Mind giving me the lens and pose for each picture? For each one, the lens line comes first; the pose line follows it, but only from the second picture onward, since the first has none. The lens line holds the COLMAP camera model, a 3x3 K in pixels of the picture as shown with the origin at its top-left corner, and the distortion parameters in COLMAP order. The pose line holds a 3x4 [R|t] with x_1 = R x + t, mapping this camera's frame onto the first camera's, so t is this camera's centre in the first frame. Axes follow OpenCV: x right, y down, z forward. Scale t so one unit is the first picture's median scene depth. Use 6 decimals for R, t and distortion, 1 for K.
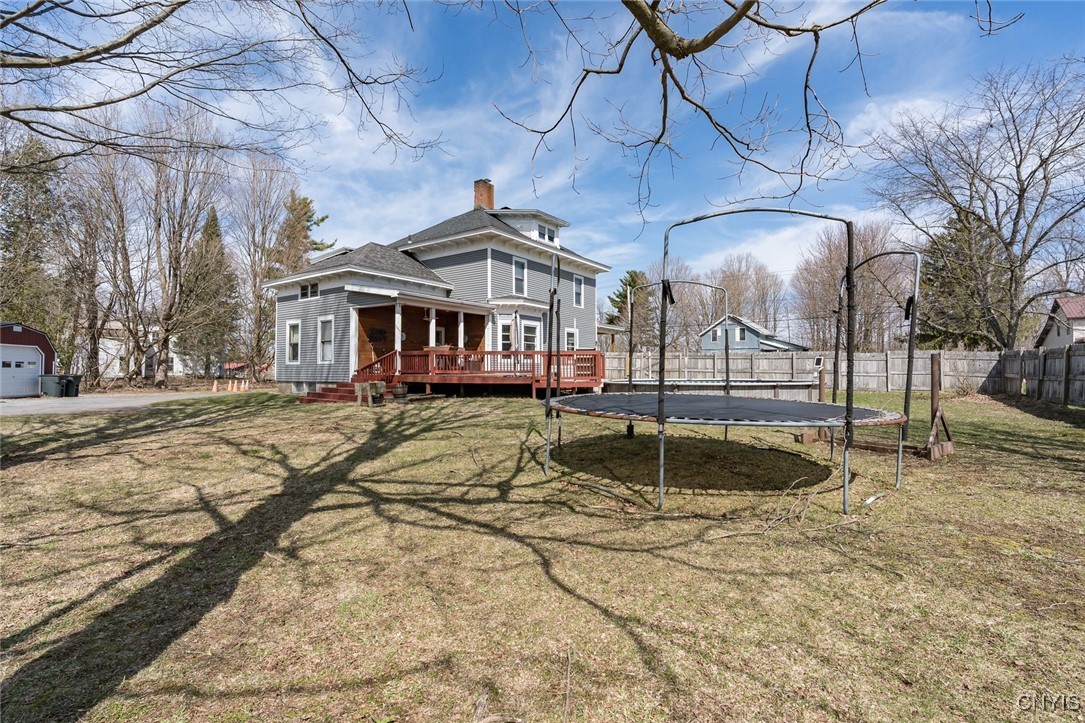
lens RADIAL K [[506.6, 0, 539.9], [0, 506.6, 358.1], [0, 0, 1]] dist [-0.000383, -0.000390]
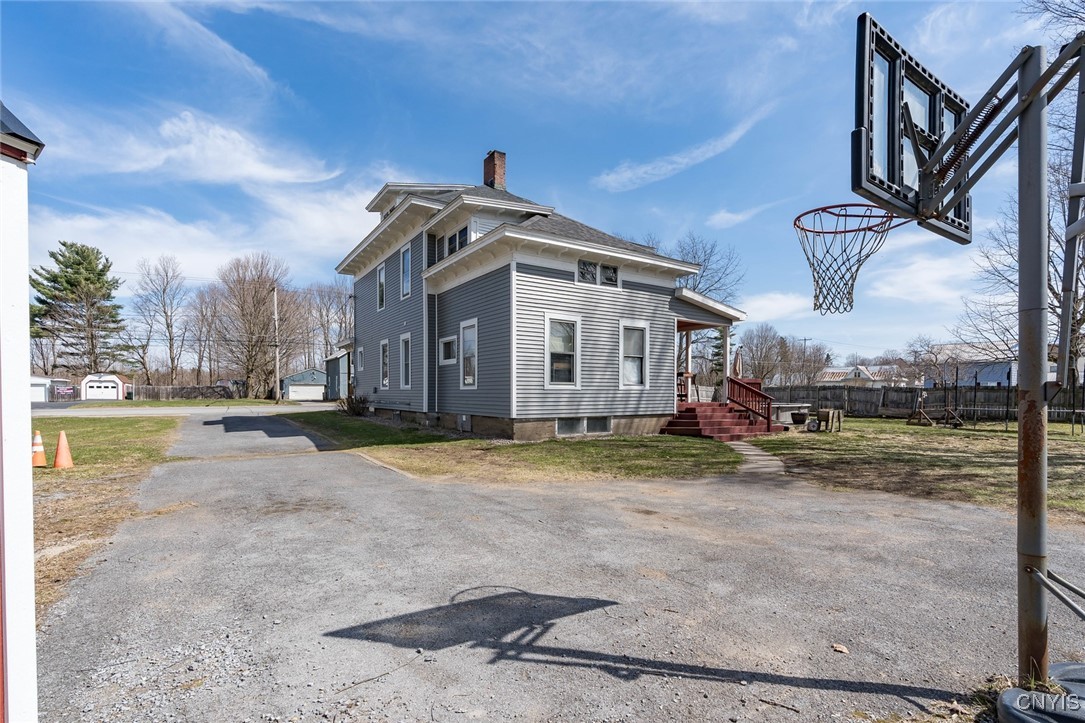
lens RADIAL K [[513.4, 0, 546.2], [0, 513.4, 404.2], [0, 0, 1]] dist [-0.000525, 0.000048]
pose [[0.345750, -0.018942, 0.938136, -1.057108], [-0.023869, 0.999295, 0.028974, 0.013238], [-0.938023, -0.032410, 0.345054, 0.813479]]
